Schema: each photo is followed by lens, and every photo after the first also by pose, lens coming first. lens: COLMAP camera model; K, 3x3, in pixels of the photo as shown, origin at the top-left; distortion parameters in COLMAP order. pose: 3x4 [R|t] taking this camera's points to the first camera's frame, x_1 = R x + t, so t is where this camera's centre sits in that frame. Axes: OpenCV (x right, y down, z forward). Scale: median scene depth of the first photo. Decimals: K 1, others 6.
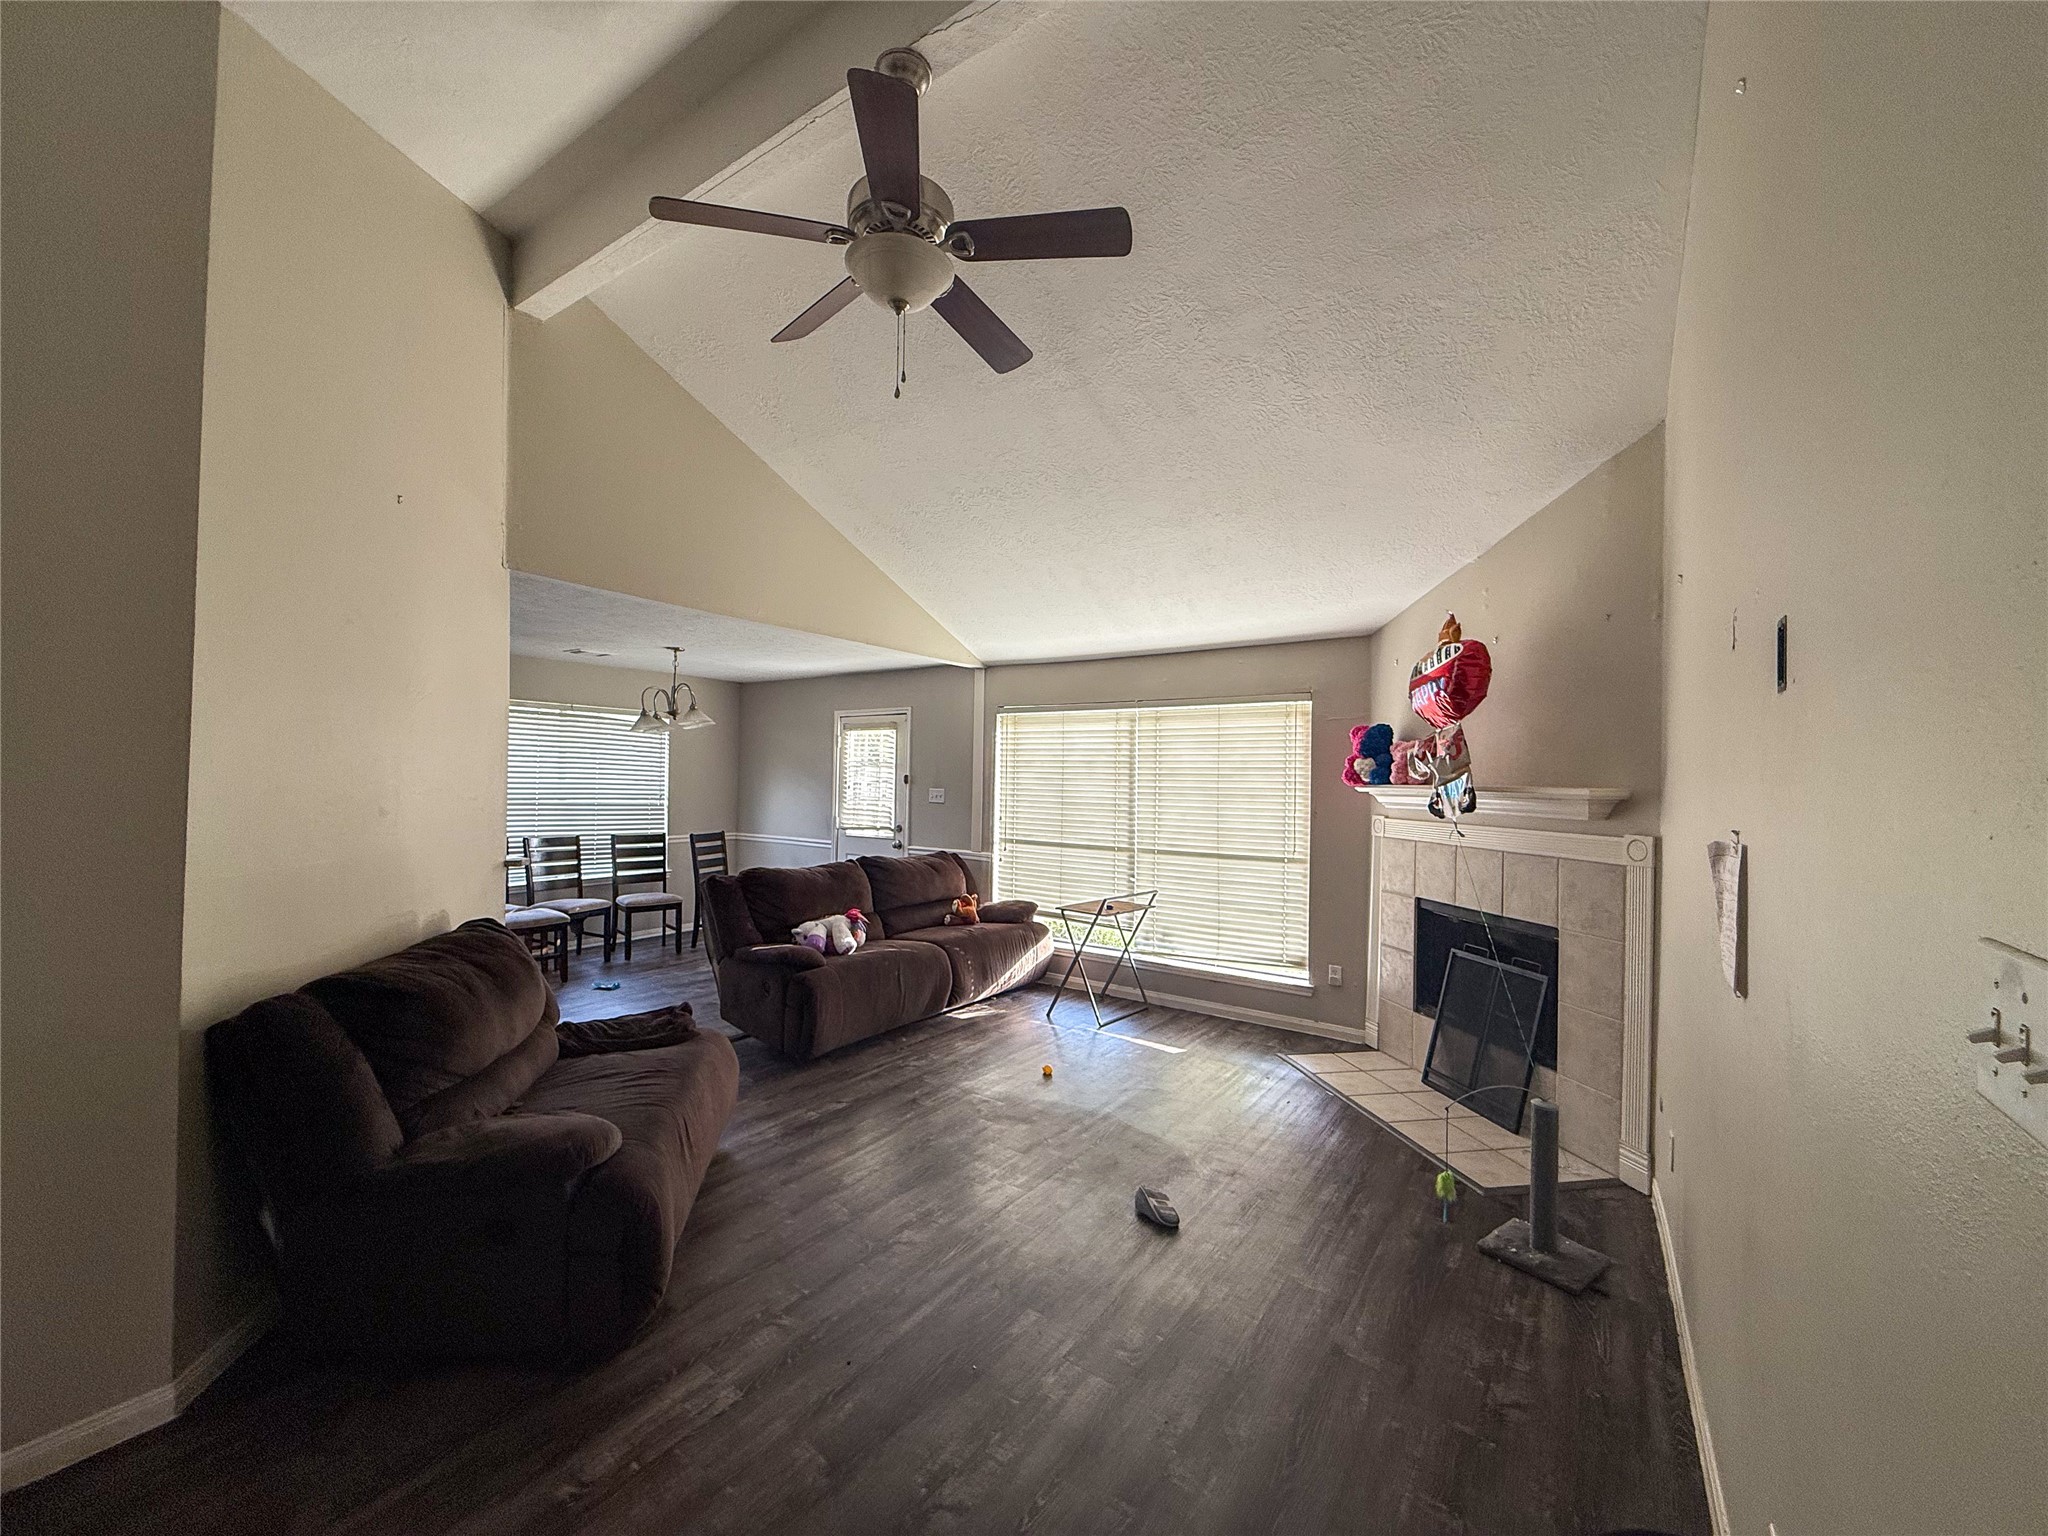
lens RADIAL K [[812.5, 0, 1016.8], [0, 812.5, 765.4], [0, 0, 1]] dist [0.000626, -0.000361]
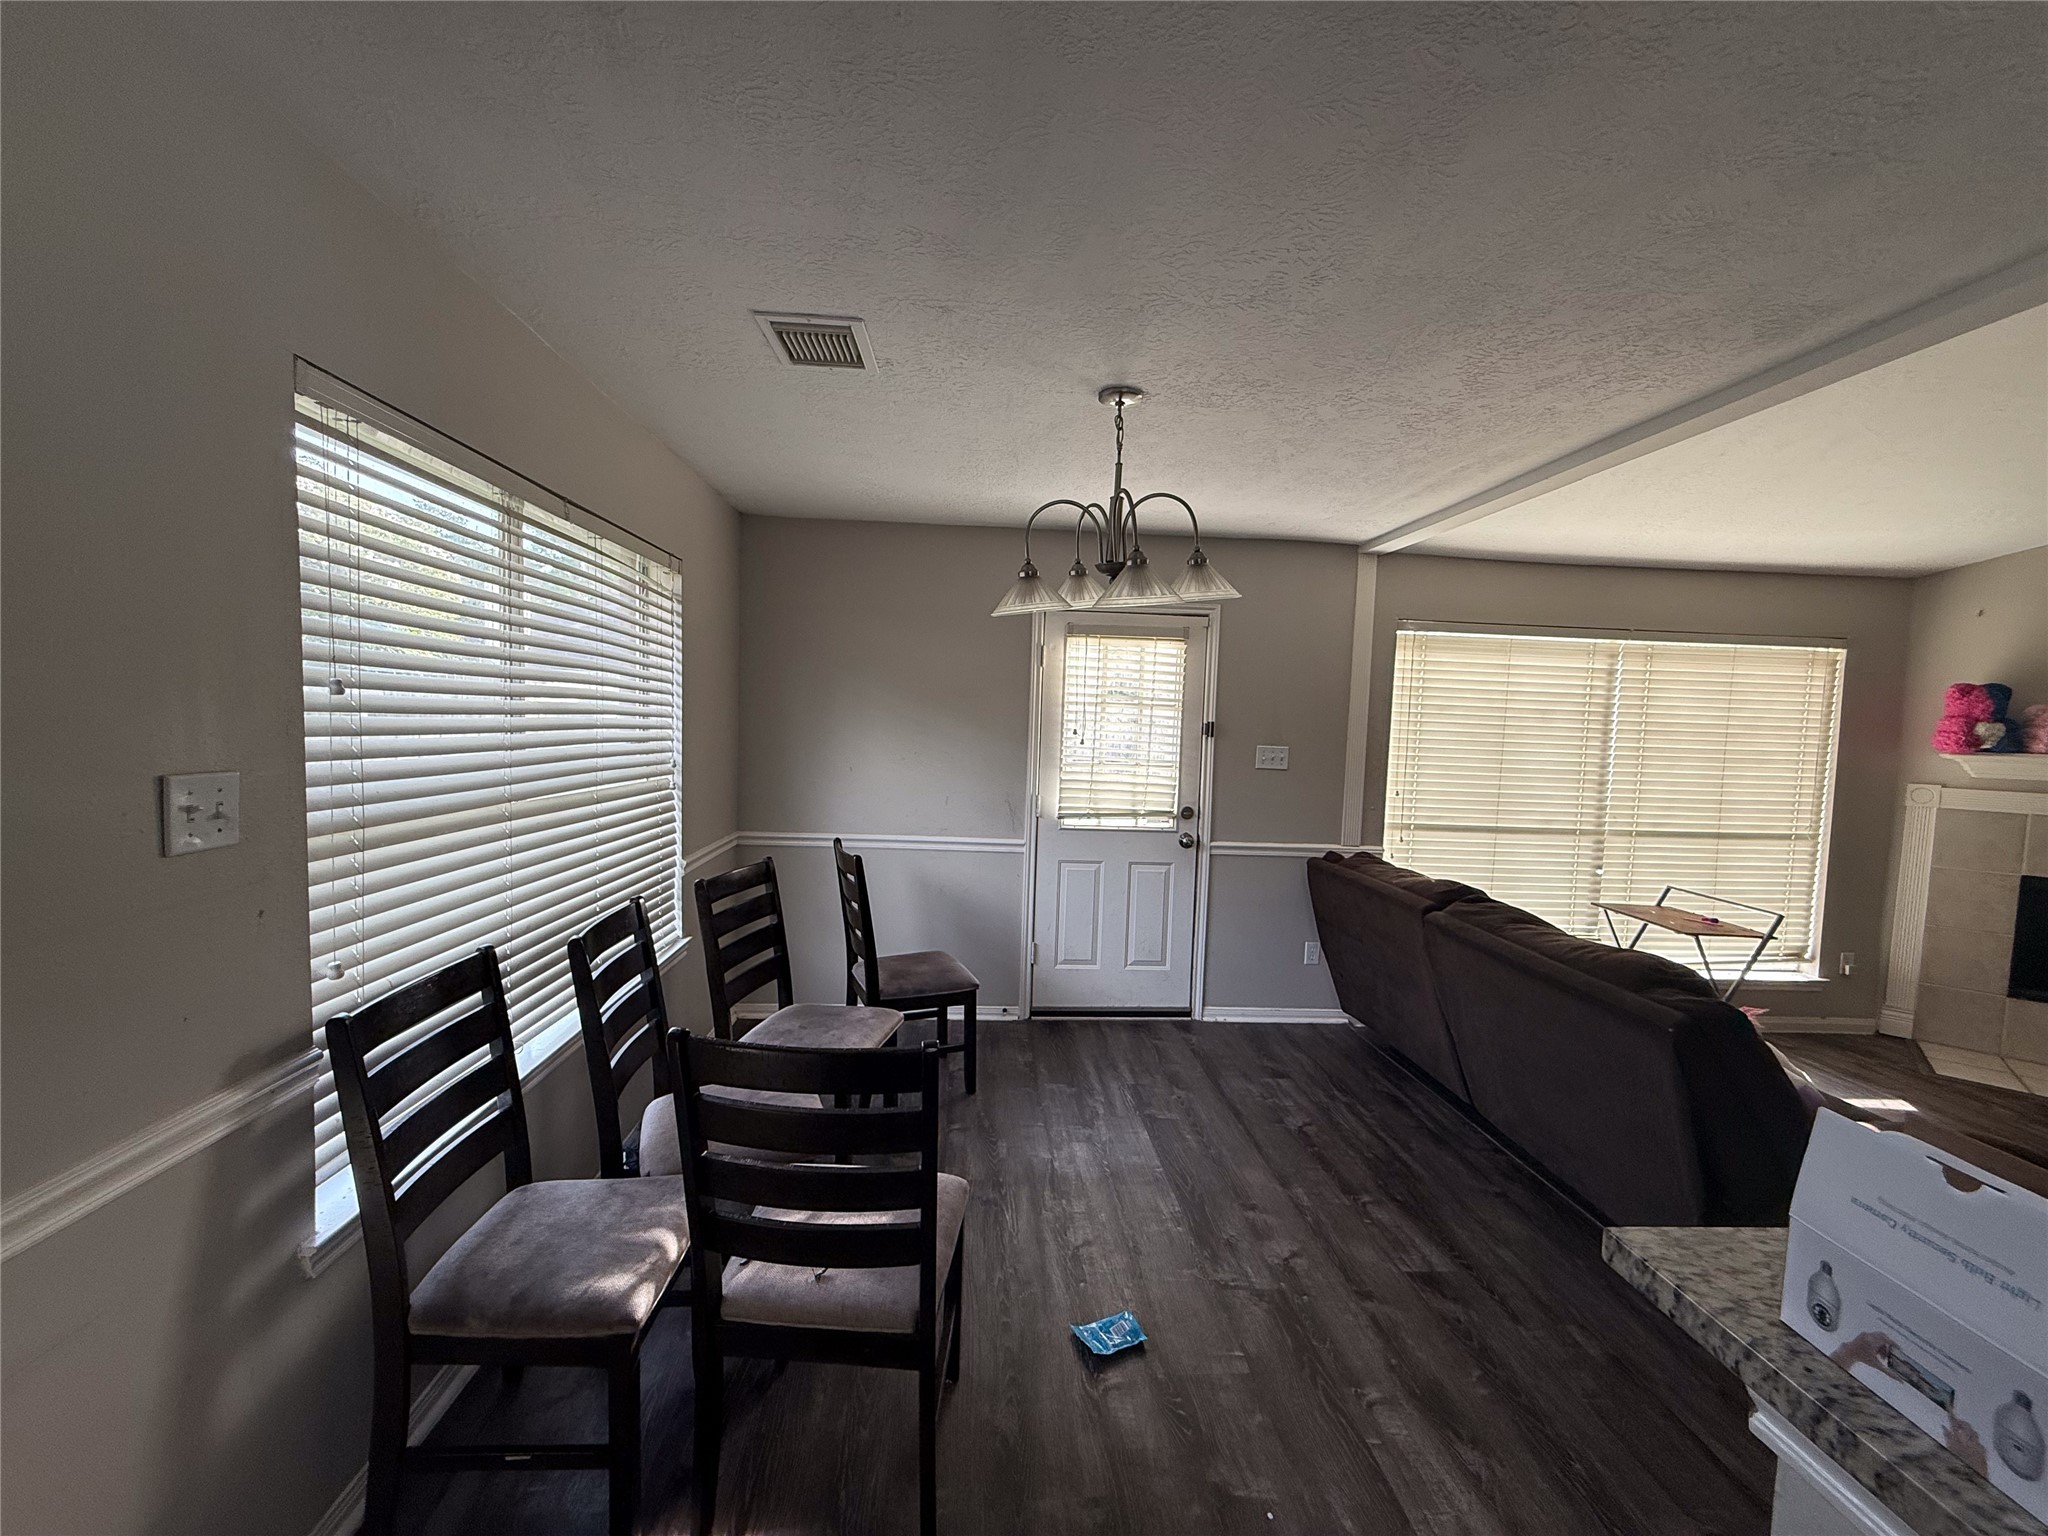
lens RADIAL K [[806.7, 0, 1024.0], [0, 806.7, 768.0], [0, 0, 1]] dist [-0.000021, -0.002724]
pose [[0.790200, -0.029424, 0.612142, -0.774512], [-0.030740, 0.995686, 0.087542, -0.002787], [-0.612077, -0.087993, 0.785887, 0.806402]]
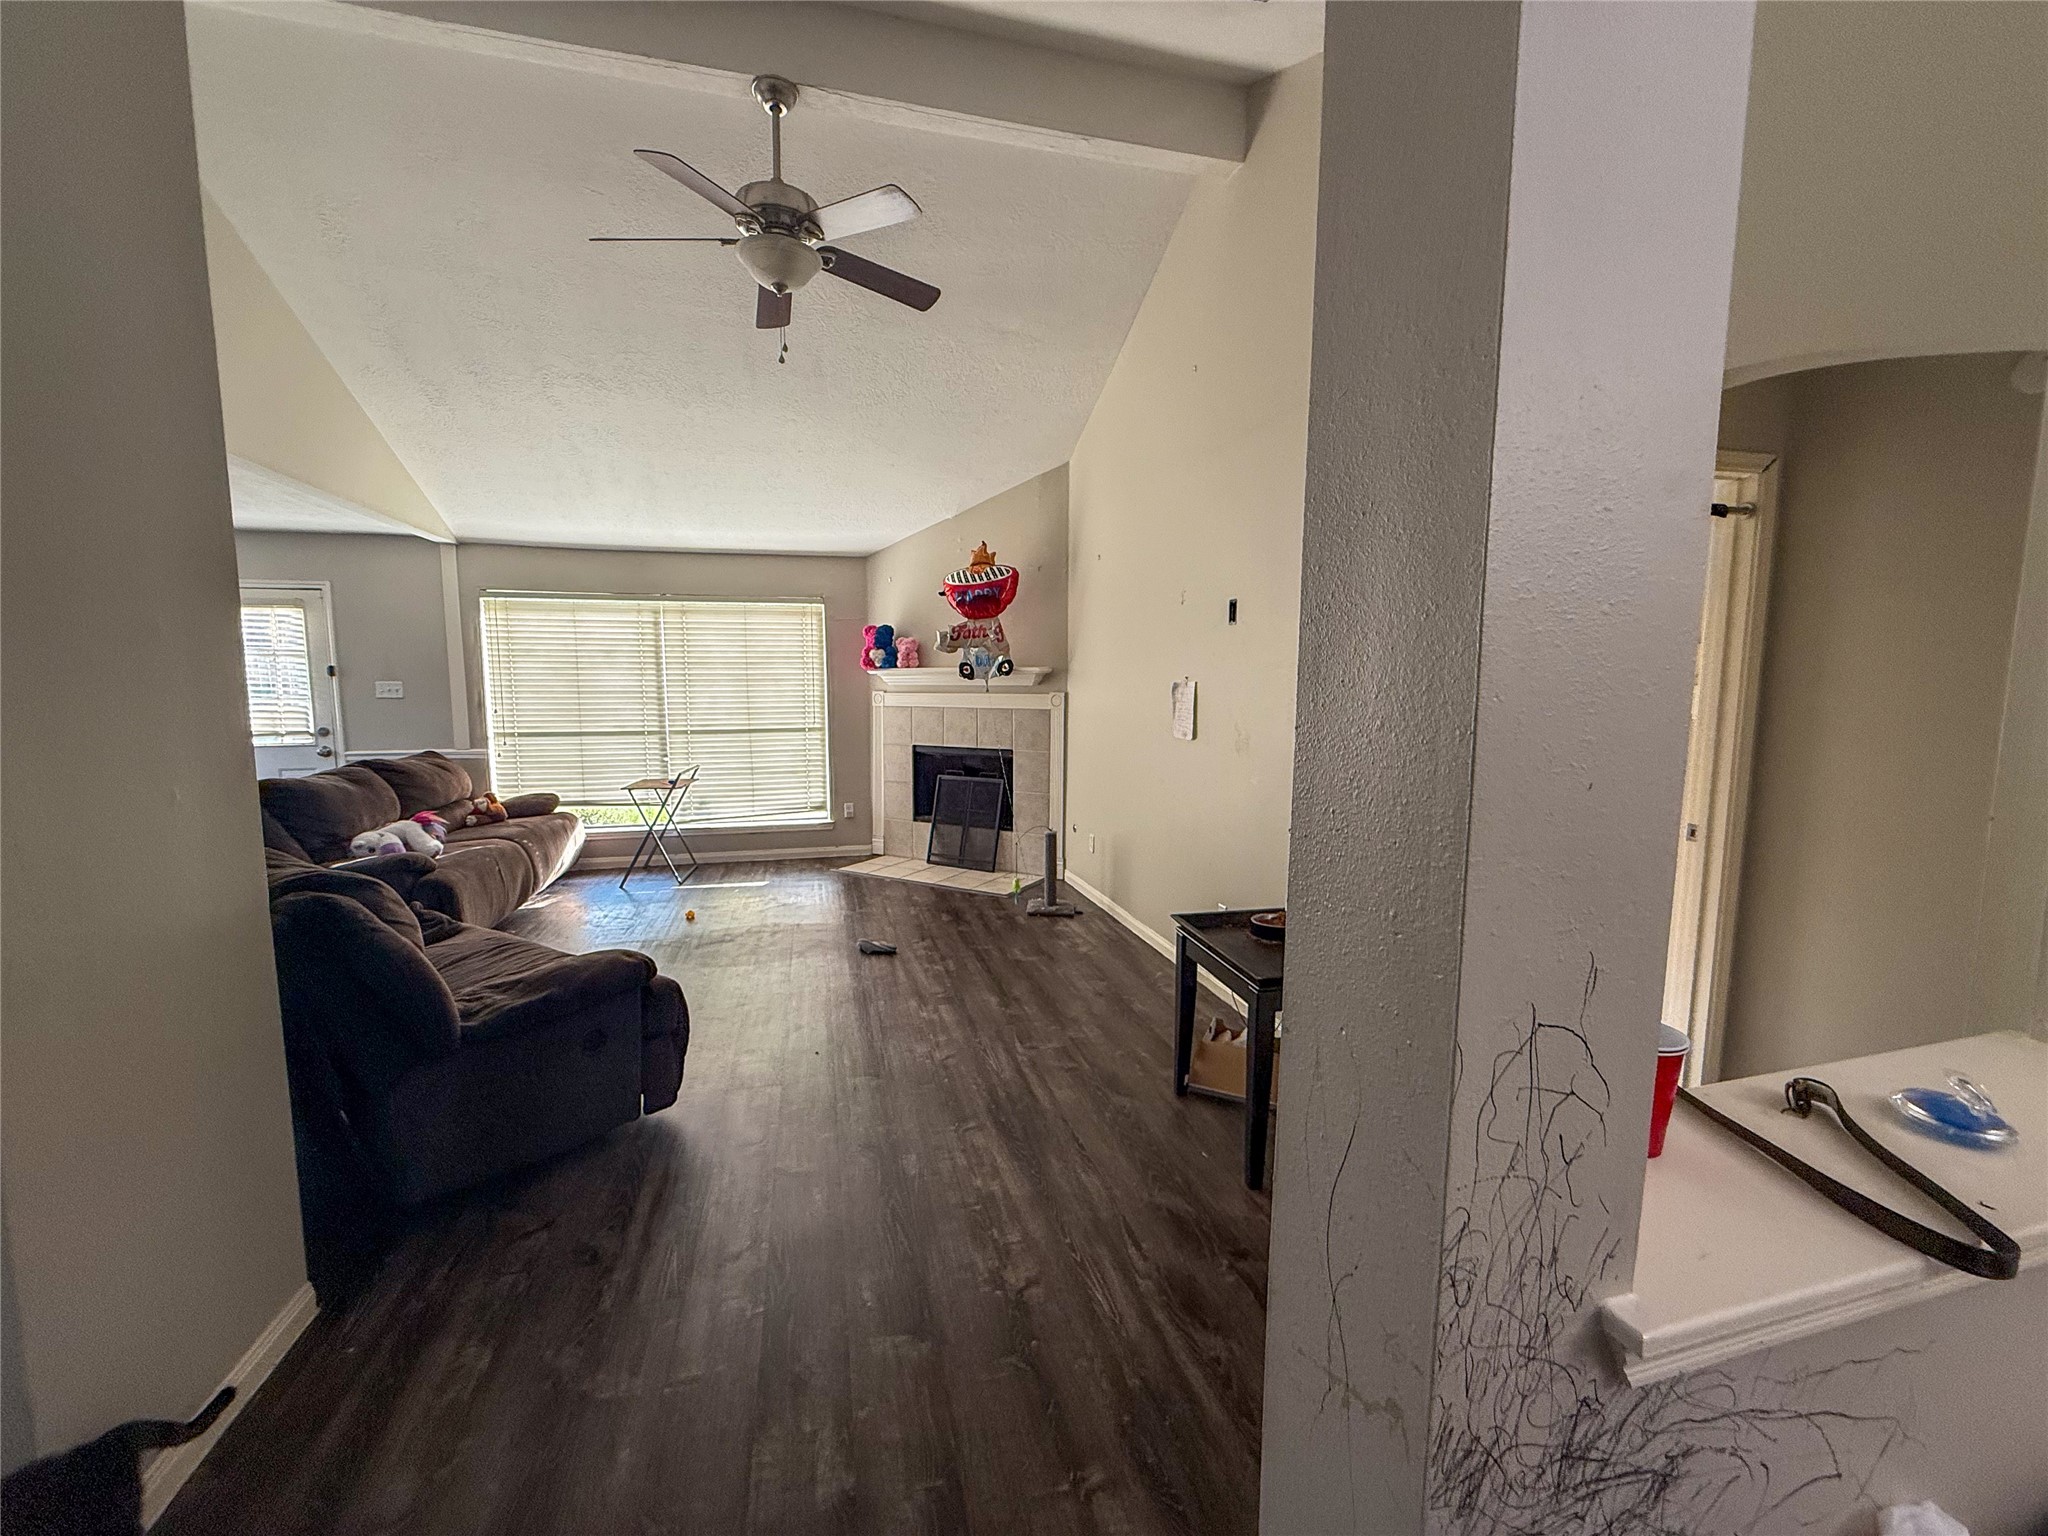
lens RADIAL K [[812.5, 0, 1016.8], [0, 812.5, 765.4], [0, 0, 1]] dist [0.000626, -0.000361]
pose [[0.650121, -0.097284, 0.753577, -0.406212], [-0.000083, 0.991761, 0.128104, 0.008206], [-0.759830, -0.083345, 0.644757, -0.076707]]
